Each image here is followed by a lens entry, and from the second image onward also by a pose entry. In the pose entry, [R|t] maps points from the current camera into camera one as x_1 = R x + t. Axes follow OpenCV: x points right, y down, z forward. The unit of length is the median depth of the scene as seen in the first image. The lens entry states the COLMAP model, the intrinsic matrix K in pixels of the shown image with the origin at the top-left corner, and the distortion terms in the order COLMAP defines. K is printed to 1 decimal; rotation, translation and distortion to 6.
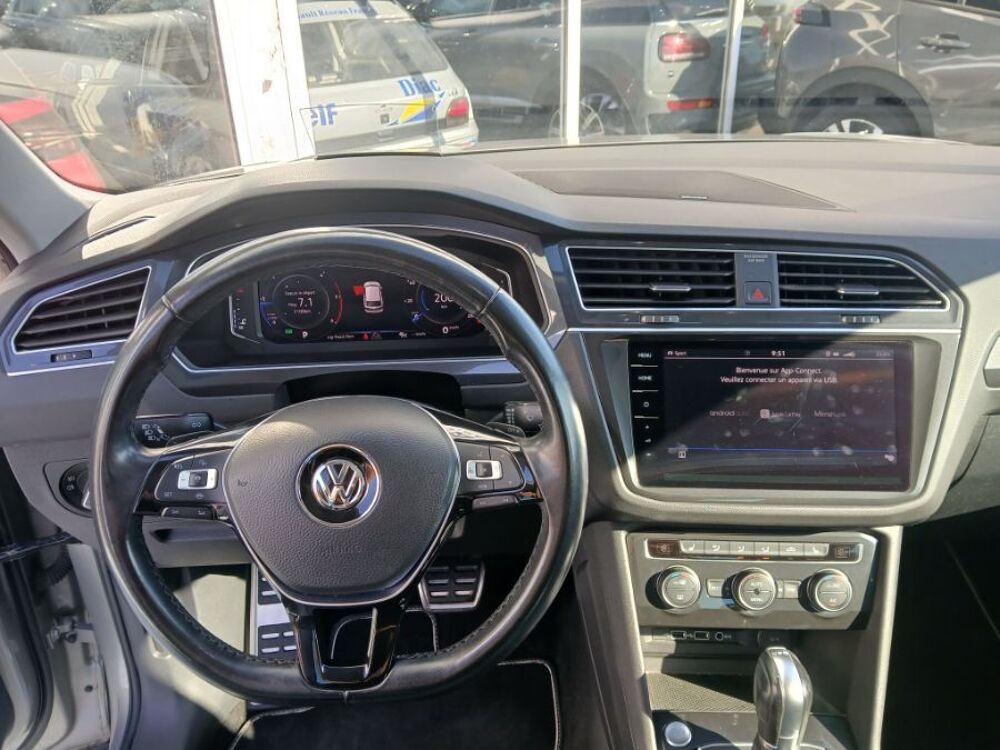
lens RADIAL K [[791.3, 0, 538.2], [0, 791.3, 374.7], [0, 0, 1]] dist [0.053374, -0.141168]
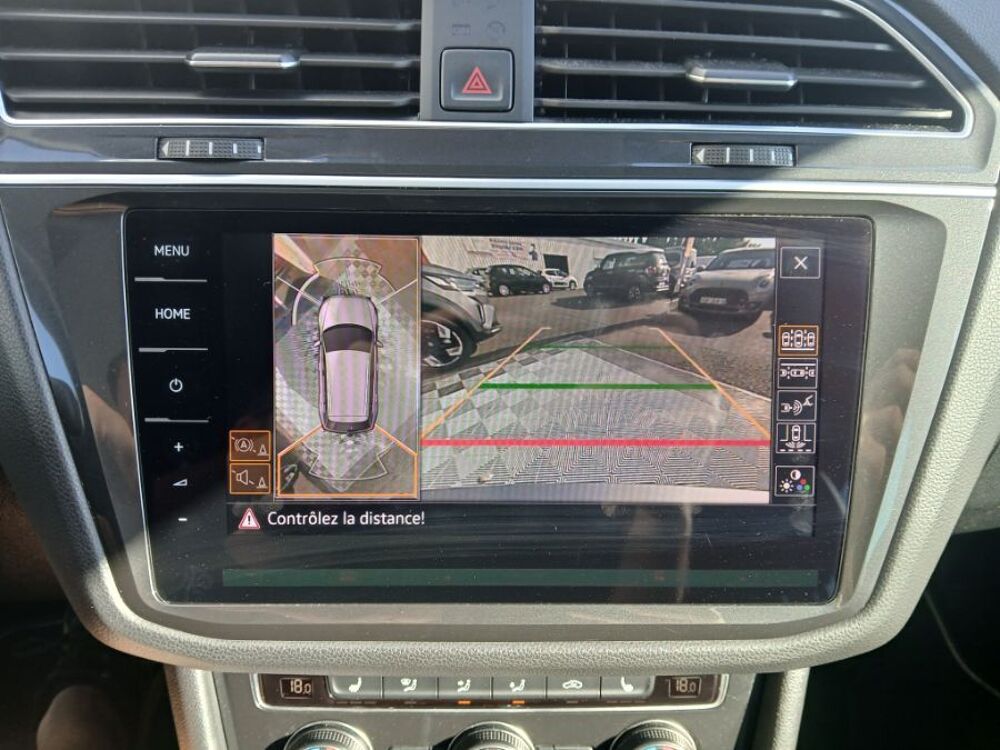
lens RADIAL K [[791.3, 0, 538.2], [0, 791.3, 374.7], [0, 0, 1]] dist [0.053374, -0.141168]
pose [[0.996180, -0.011761, 0.086530, 0.262807], [-0.004162, 0.983369, 0.181571, -0.034520], [-0.087227, -0.181238, 0.979563, 0.597002]]
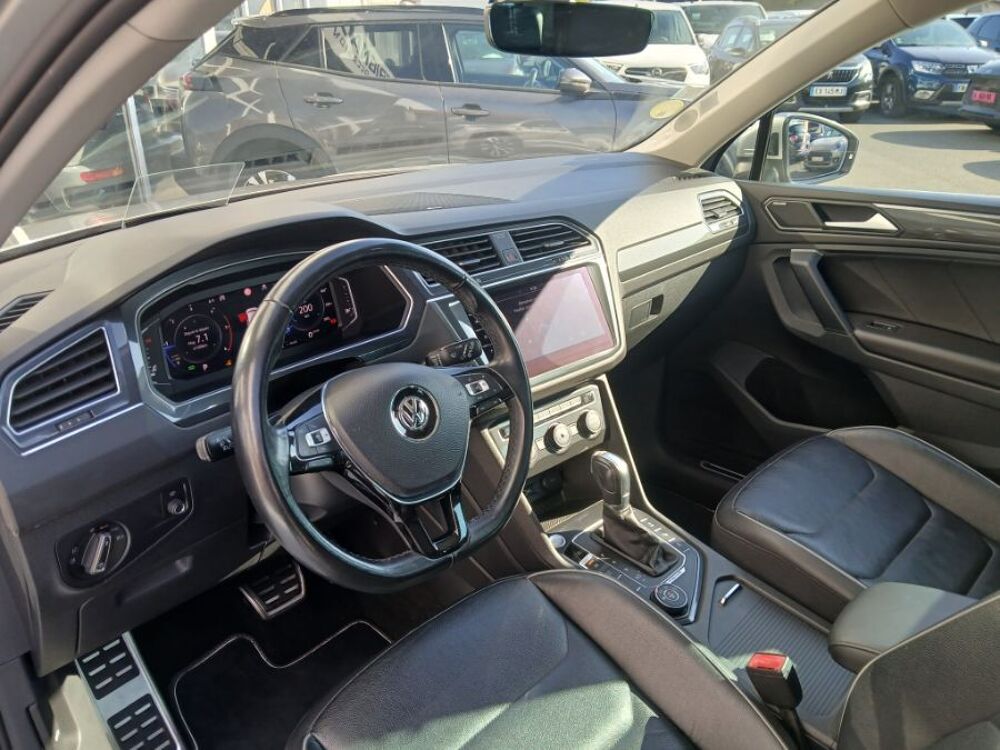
lens RADIAL K [[791.3, 0, 538.2], [0, 791.3, 374.7], [0, 0, 1]] dist [0.053374, -0.141168]
pose [[0.682898, -0.268768, 0.679274, -0.807692], [0.314018, 0.947568, 0.059230, 0.045777], [-0.659578, 0.172856, 0.731490, -0.157830]]
